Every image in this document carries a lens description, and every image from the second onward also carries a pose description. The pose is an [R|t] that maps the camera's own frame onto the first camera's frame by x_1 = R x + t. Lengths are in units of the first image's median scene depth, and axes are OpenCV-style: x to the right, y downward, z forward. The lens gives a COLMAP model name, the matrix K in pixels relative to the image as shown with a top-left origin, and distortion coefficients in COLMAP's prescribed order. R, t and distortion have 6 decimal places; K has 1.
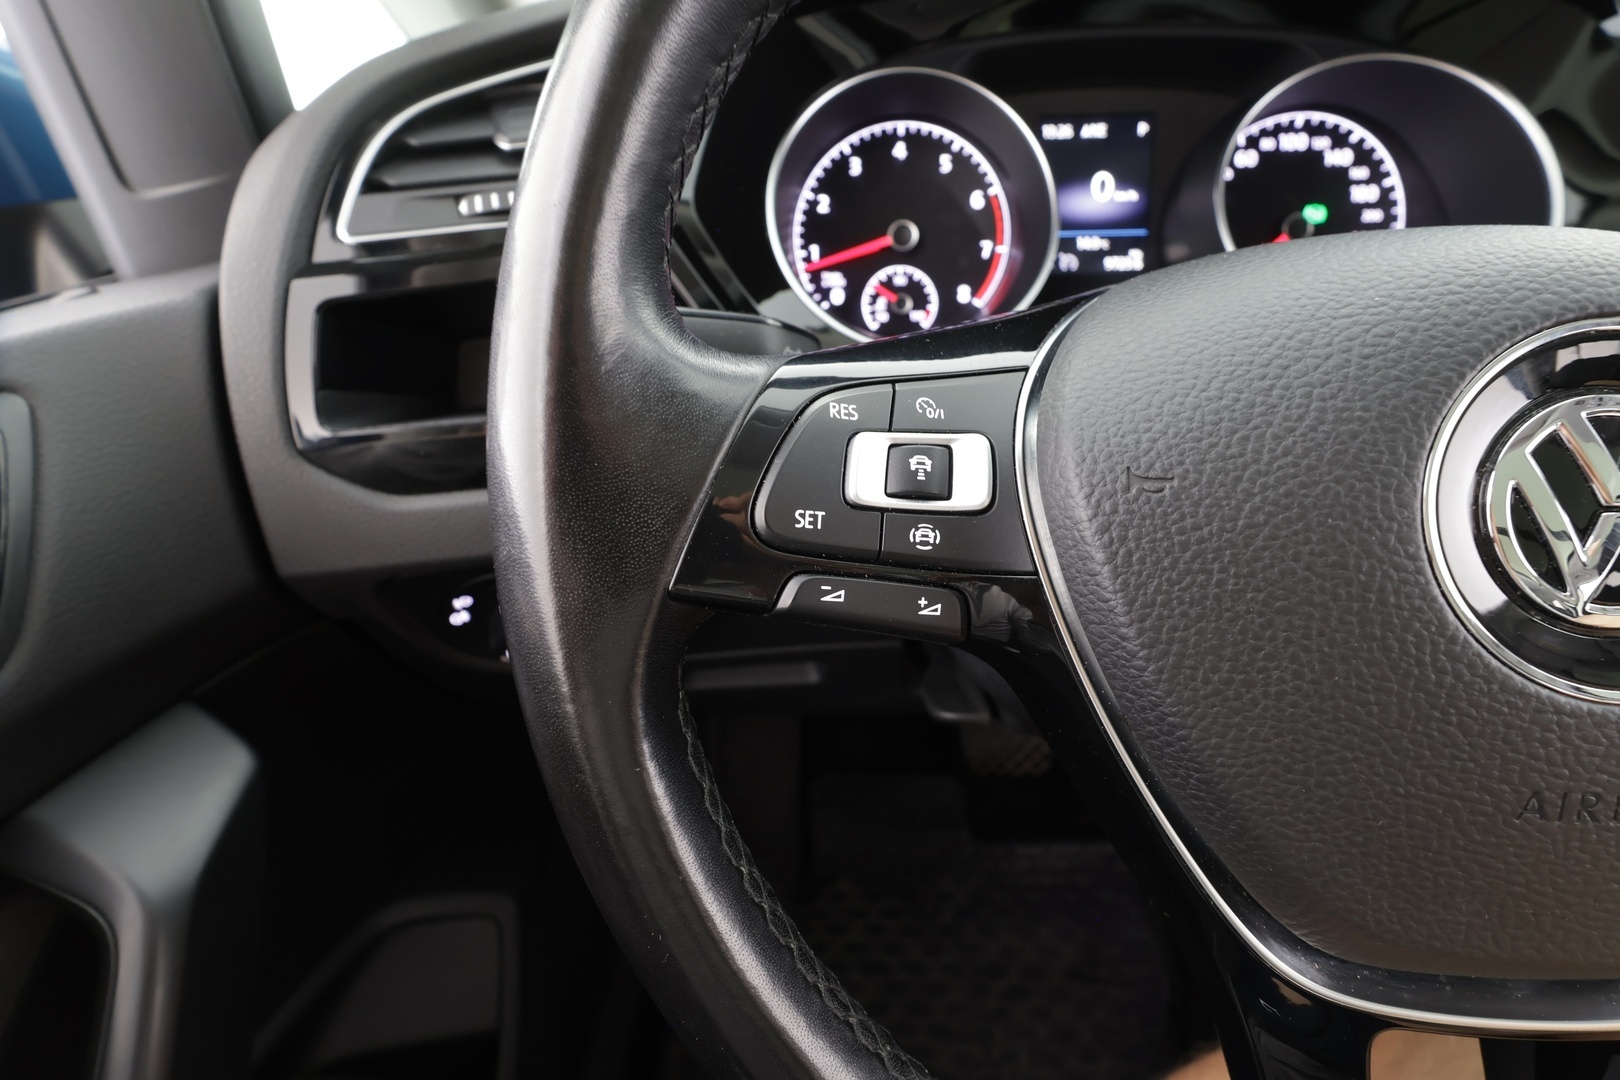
lens RADIAL K [[740.3, 0, 811.2], [0, 740.3, 542.7], [0, 0, 1]] dist [-0.000956, -0.000148]
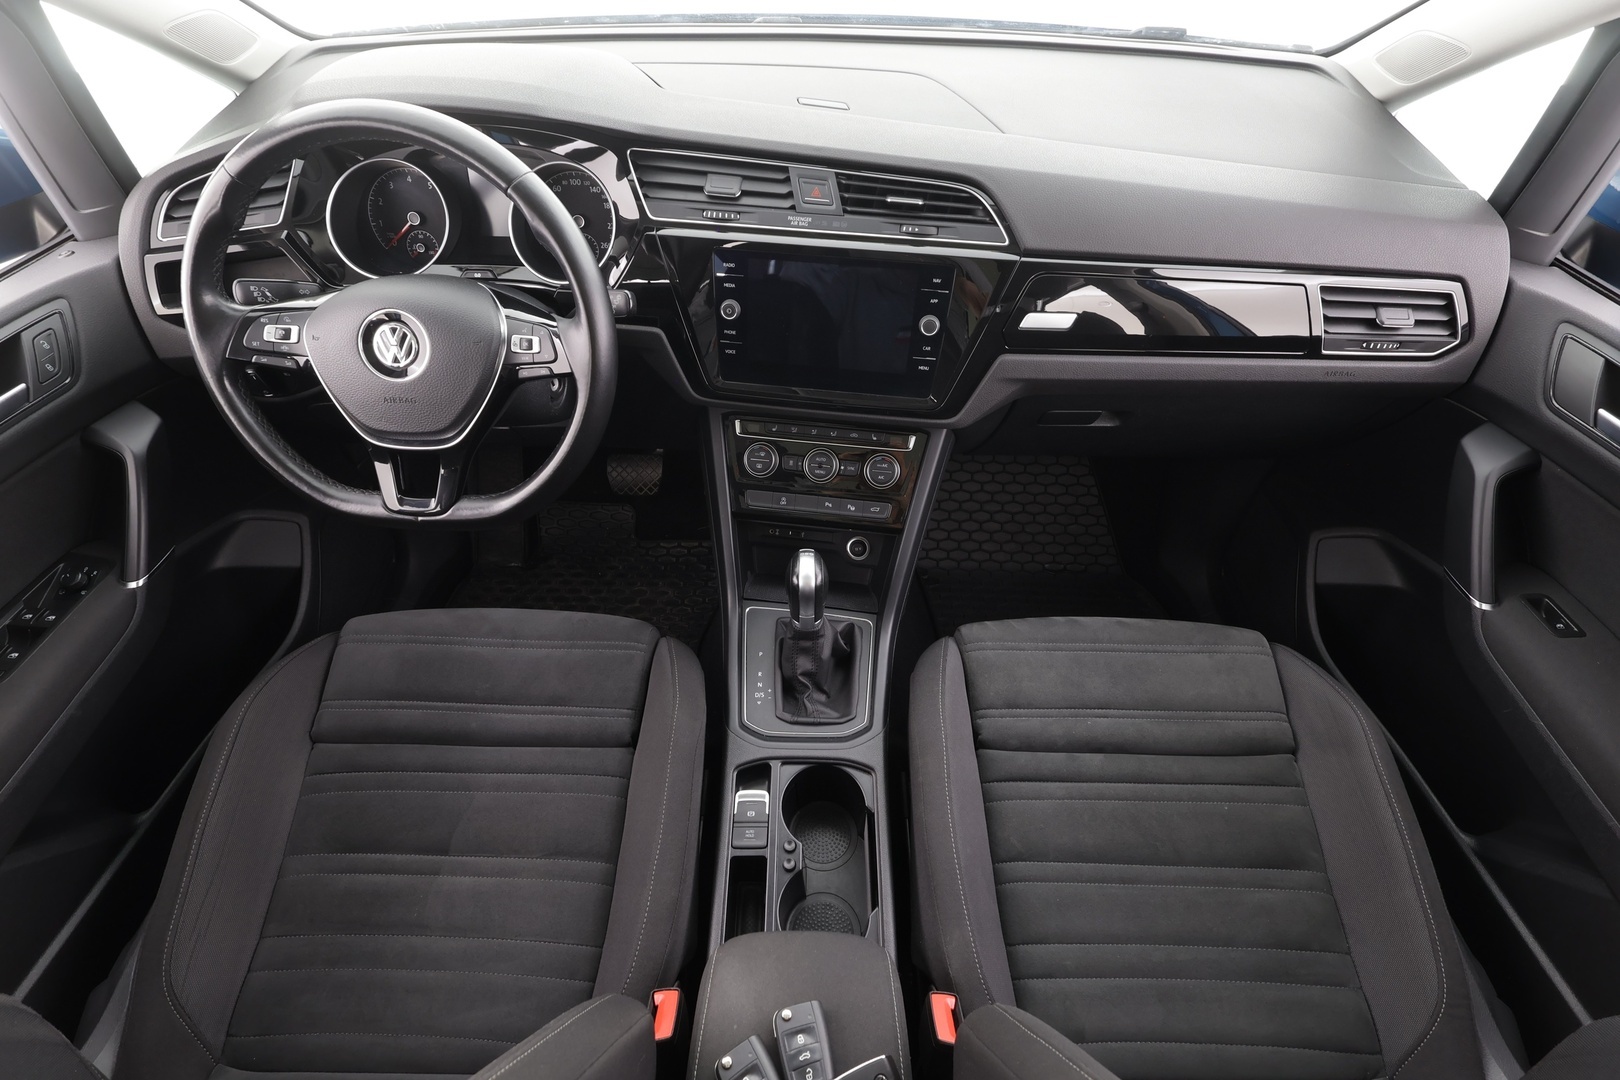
lens RADIAL K [[740.3, 0, 809.9], [0, 740.3, 540.6], [0, 0, 1]] dist [-0.000956, -0.000148]
pose [[0.999078, 0.011433, 0.041374, 1.855158], [-0.020774, 0.972257, 0.232989, 0.009609], [-0.037562, -0.233634, 0.971599, -2.248908]]
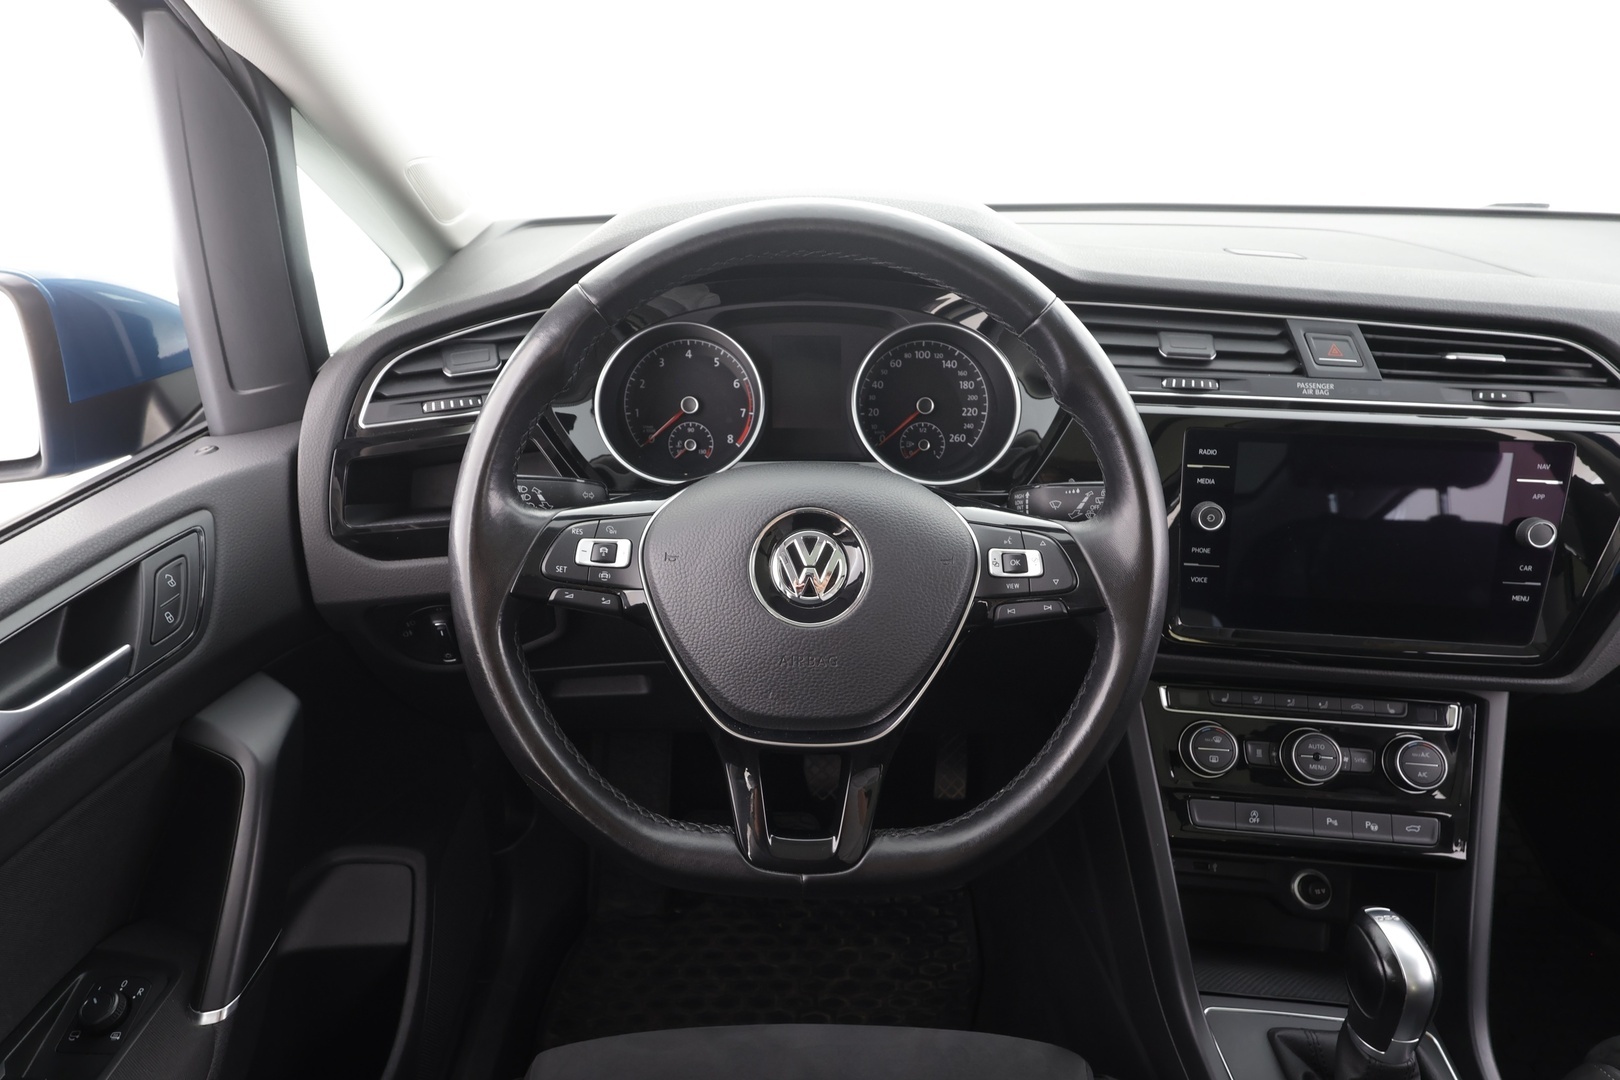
lens RADIAL K [[873.4, 0, 808.6], [0, 873.4, 543.6], [0, 0, 1]] dist [-0.002353, 0.001987]
pose [[0.998719, 0.007518, 0.050043, 0.418509], [-0.002971, 0.995907, -0.090330, 0.092233], [-0.050517, 0.090066, 0.994654, -1.298353]]
